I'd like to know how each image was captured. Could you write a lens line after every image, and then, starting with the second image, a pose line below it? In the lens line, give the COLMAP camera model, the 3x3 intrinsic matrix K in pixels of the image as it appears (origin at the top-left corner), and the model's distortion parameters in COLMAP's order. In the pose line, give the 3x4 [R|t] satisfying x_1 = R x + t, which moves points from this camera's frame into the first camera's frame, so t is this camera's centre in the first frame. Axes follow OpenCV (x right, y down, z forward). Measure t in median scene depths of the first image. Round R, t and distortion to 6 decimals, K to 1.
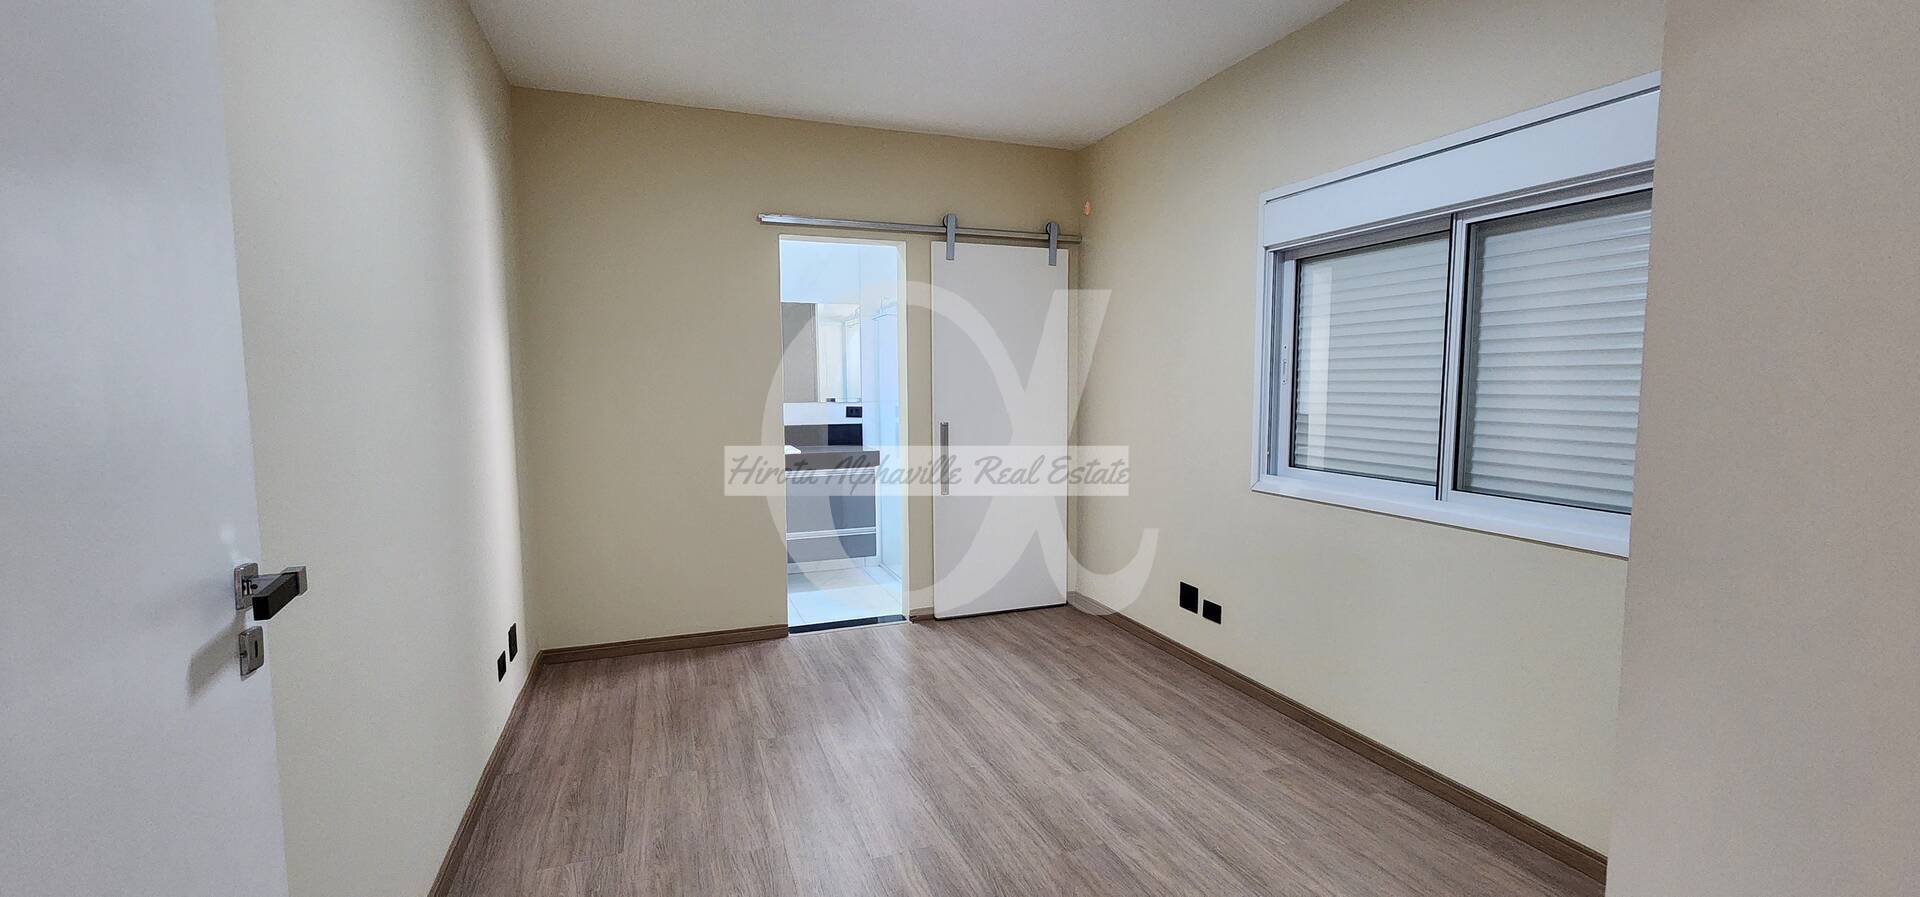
lens RADIAL K [[784.8, 0, 958.3], [0, 784.8, 451.2], [0, 0, 1]] dist [-0.016373, 0.000875]
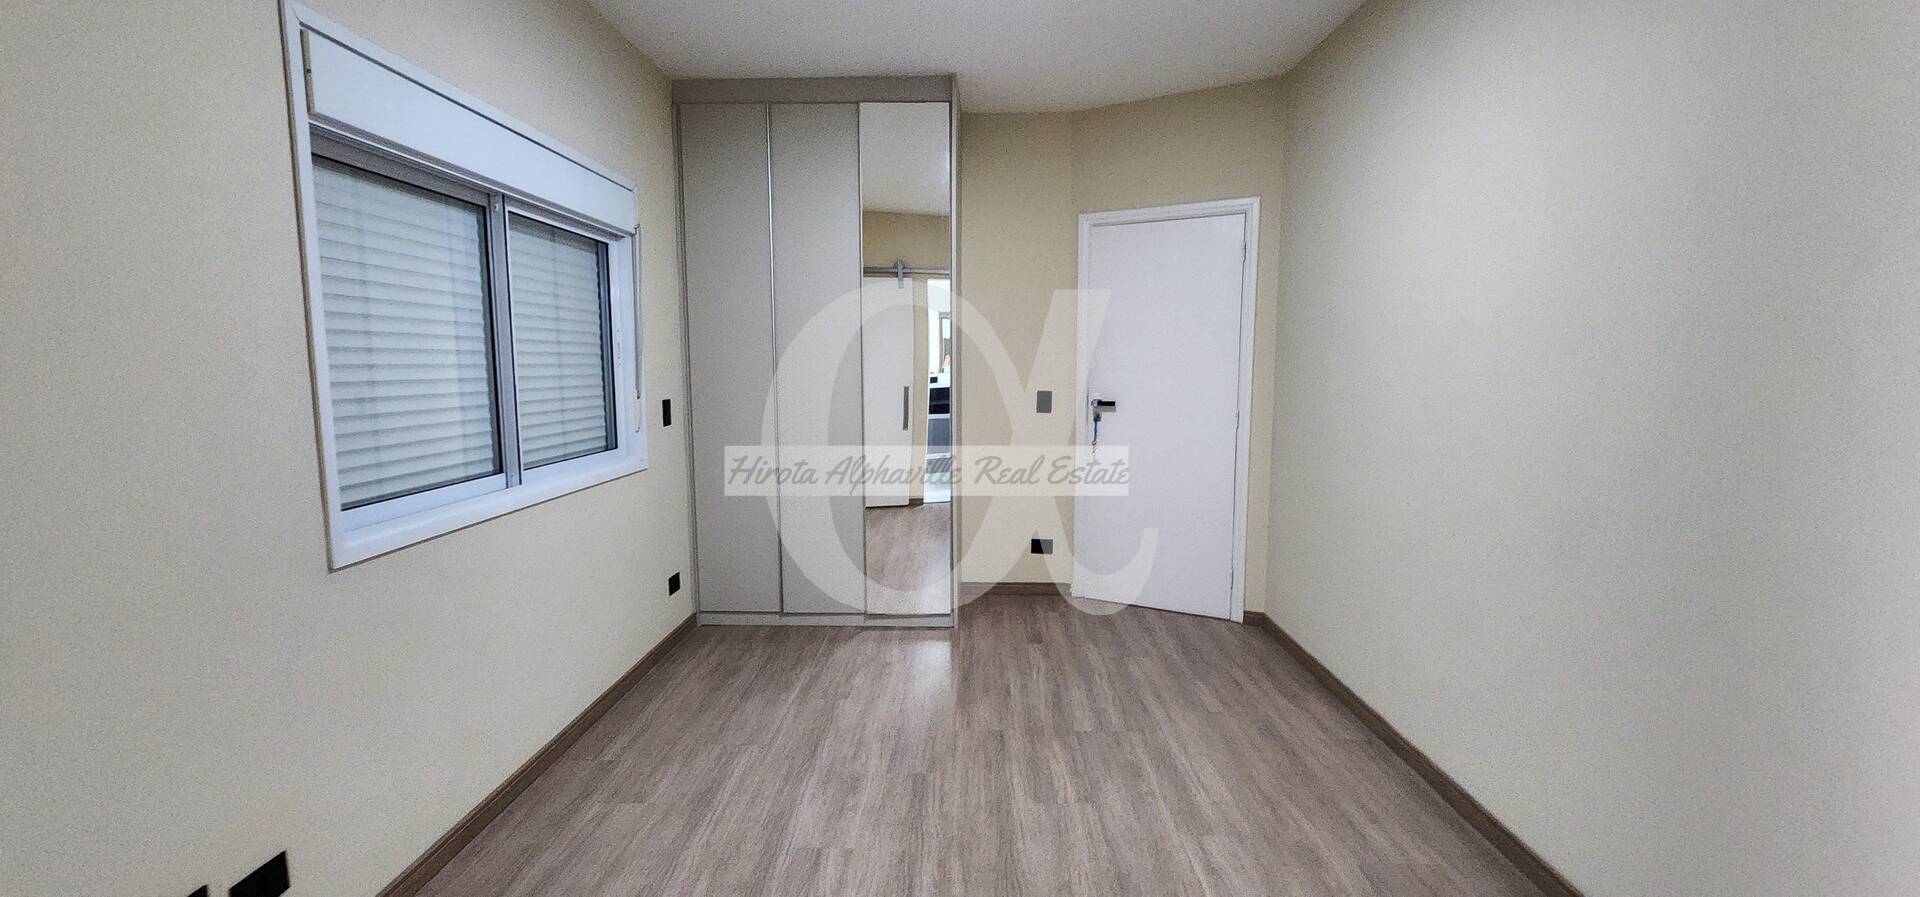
lens RADIAL K [[784.8, 0, 957.9], [0, 784.8, 448.3], [0, 0, 1]] dist [-0.016373, 0.000875]
pose [[-0.929619, -0.032591, 0.367079, -0.275525], [0.039536, 0.981513, 0.187267, -0.150198], [-0.366396, 0.188600, -0.911144, 1.701441]]
